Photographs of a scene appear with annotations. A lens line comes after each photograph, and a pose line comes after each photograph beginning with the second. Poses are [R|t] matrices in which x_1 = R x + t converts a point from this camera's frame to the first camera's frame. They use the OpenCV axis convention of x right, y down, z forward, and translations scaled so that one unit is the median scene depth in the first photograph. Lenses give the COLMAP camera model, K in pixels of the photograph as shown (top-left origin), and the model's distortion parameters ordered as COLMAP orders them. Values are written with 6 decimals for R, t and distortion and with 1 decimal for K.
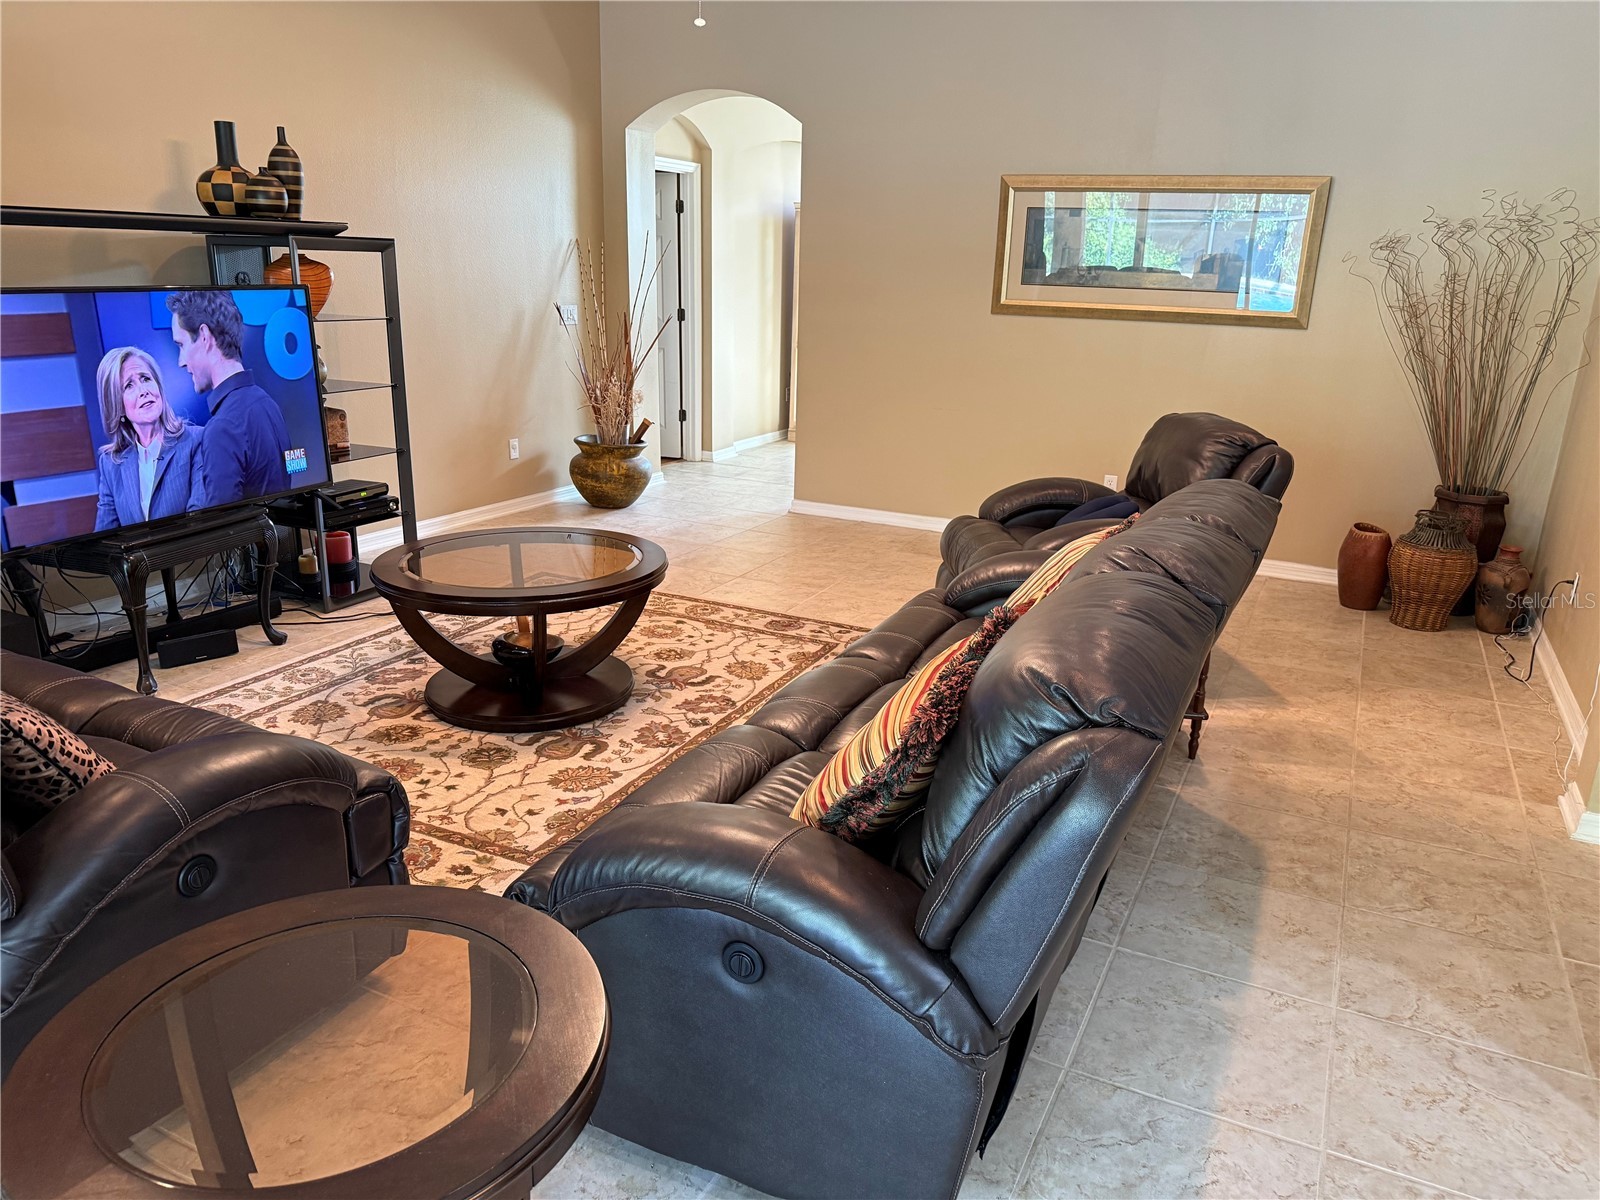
lens RADIAL K [[1121.4, 0, 800.0], [0, 1121.4, 600.0], [0, 0, 1]] dist [0.147150, -0.256768]
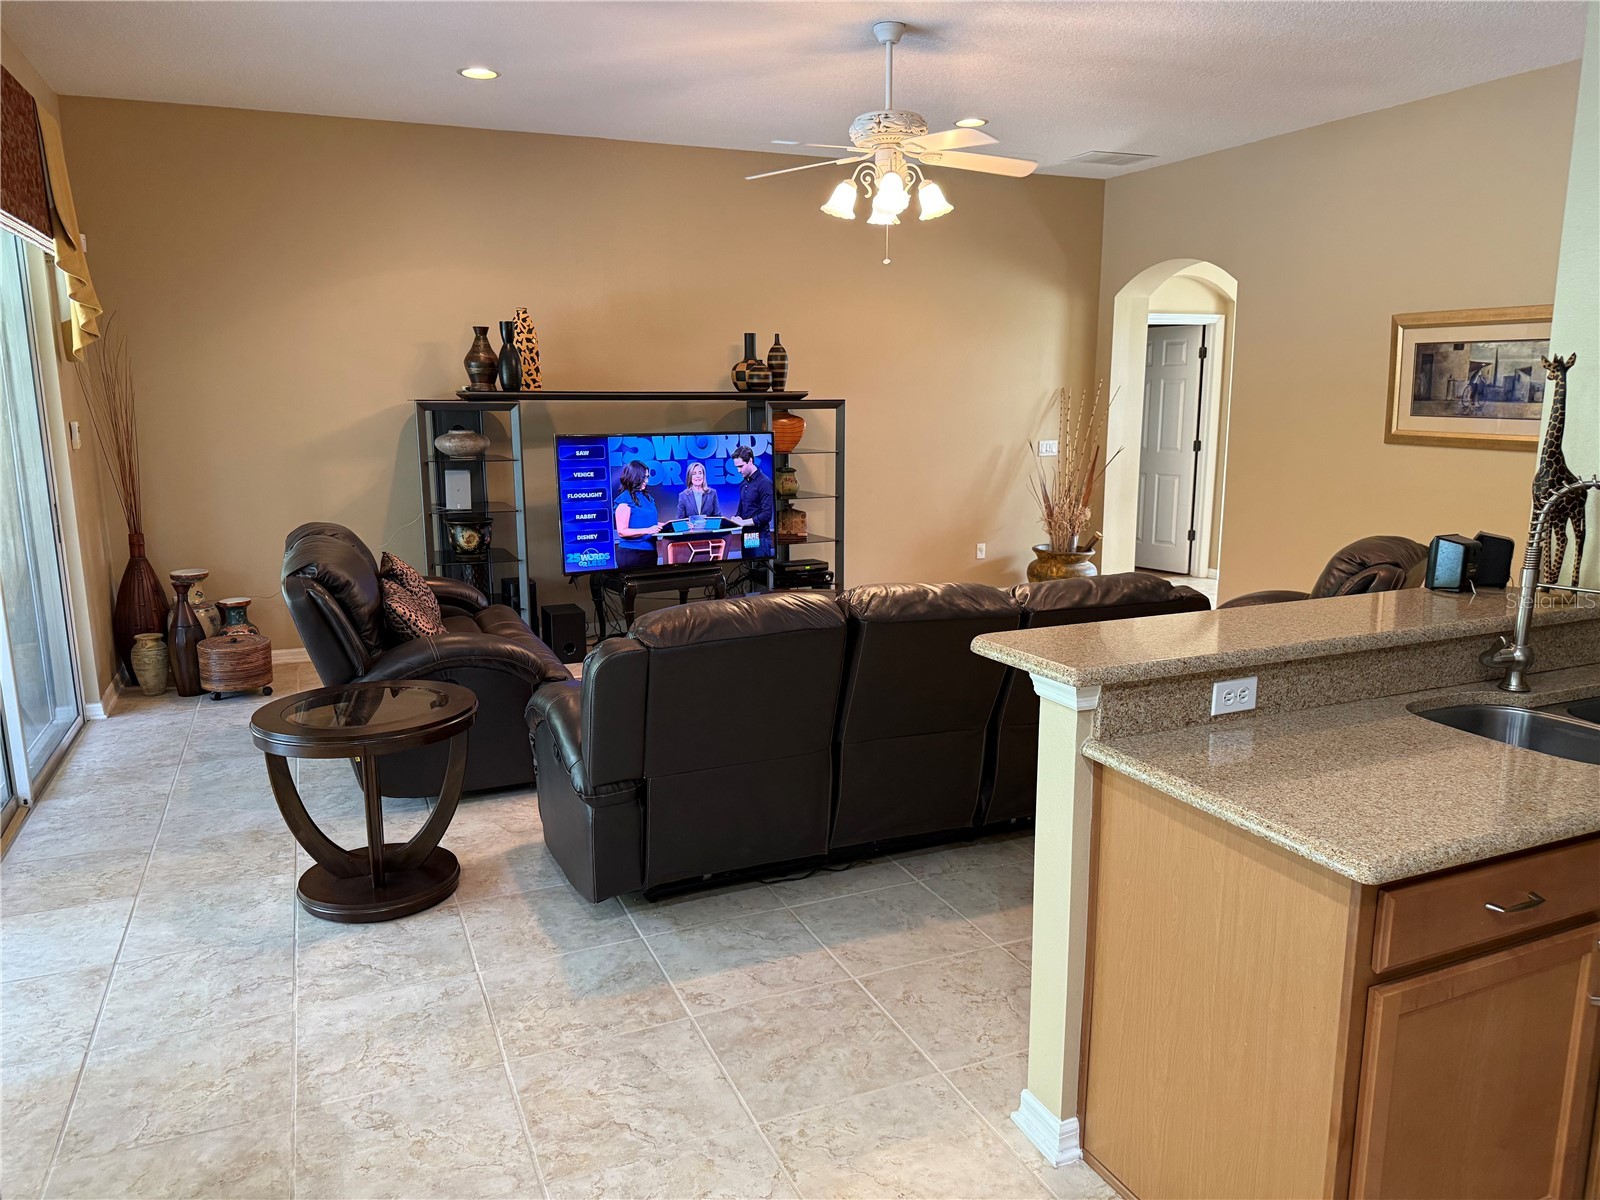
lens RADIAL K [[1121.4, 0, 800.0], [0, 1121.4, 600.0], [0, 0, 1]] dist [0.147150, -0.256768]
pose [[0.757903, 0.084120, -0.646921, 0.643234], [-0.158151, 0.985762, -0.057102, 0.039256], [0.632907, 0.145590, 0.760416, -0.130342]]
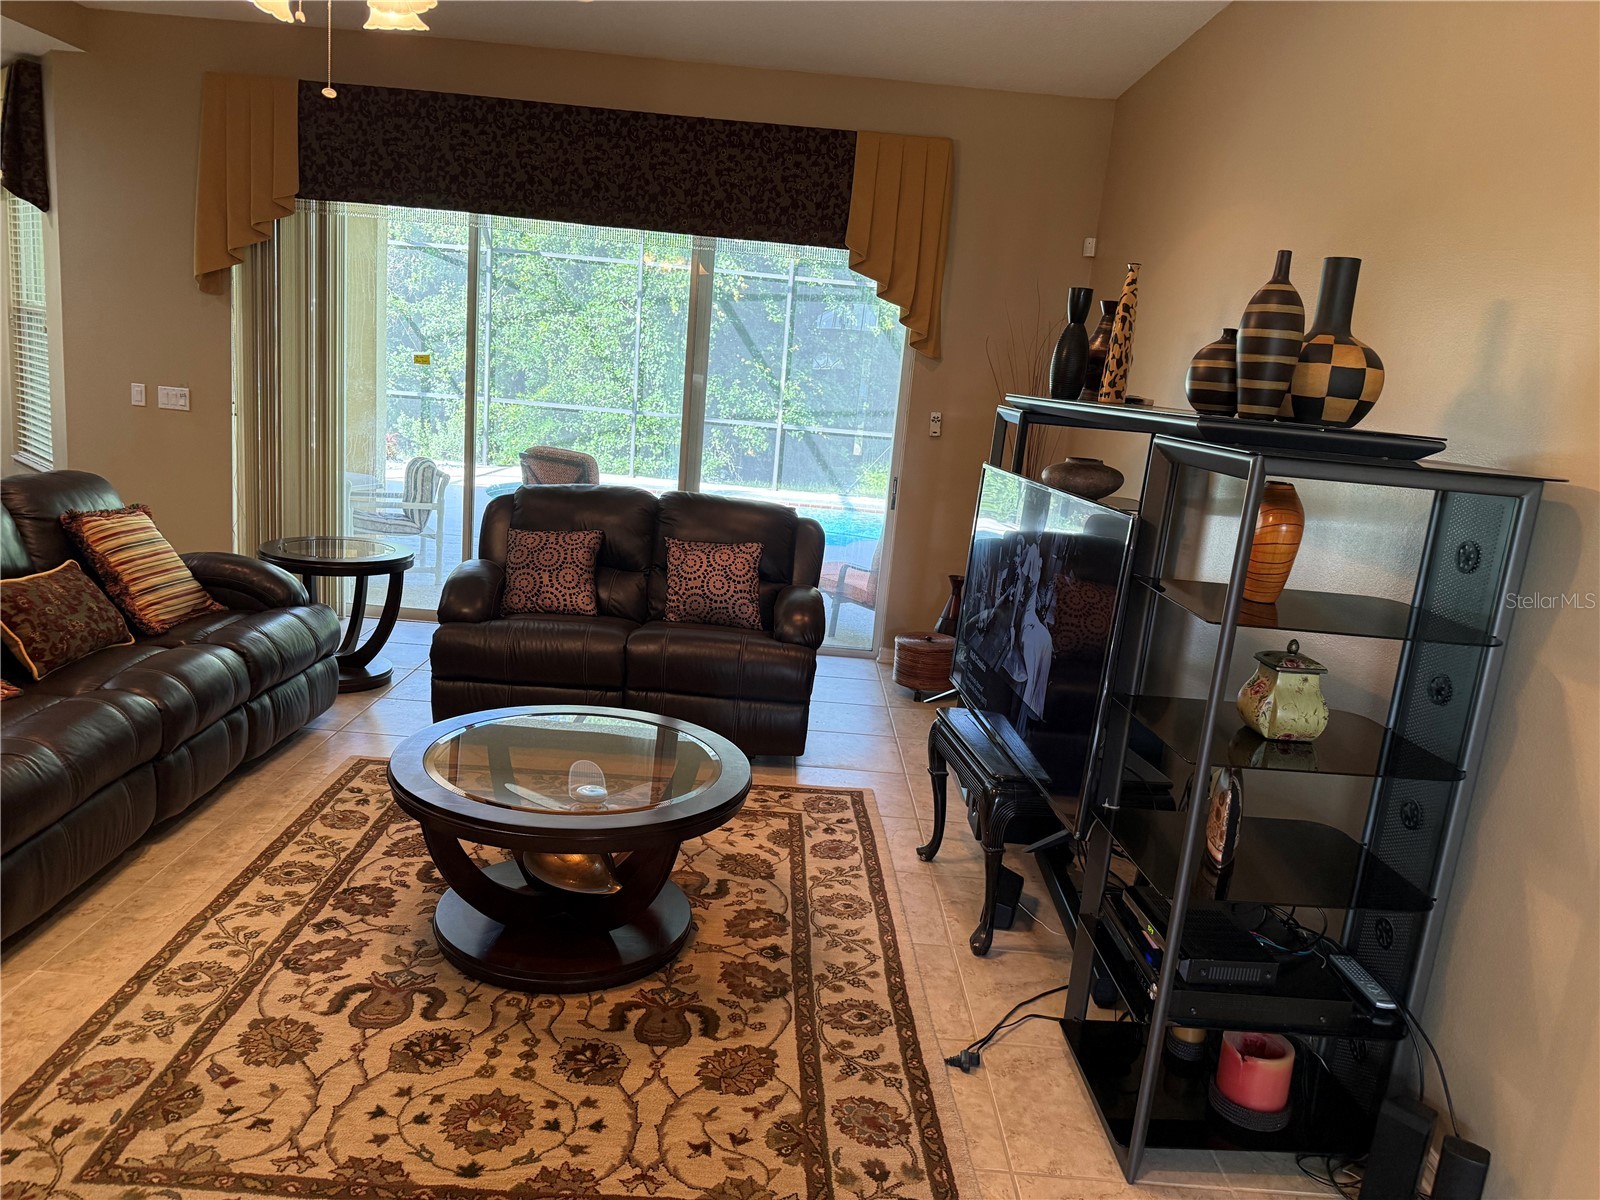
lens RADIAL K [[1123.3, 0, 794.2], [0, 1123.3, 604.2], [0, 0, 1]] dist [0.023341, -0.030995]
pose [[-0.887820, -0.010740, -0.460066, -0.011942], [-0.236522, 0.868228, 0.436163, -0.462160], [0.394758, 0.496050, -0.773370, 1.453055]]
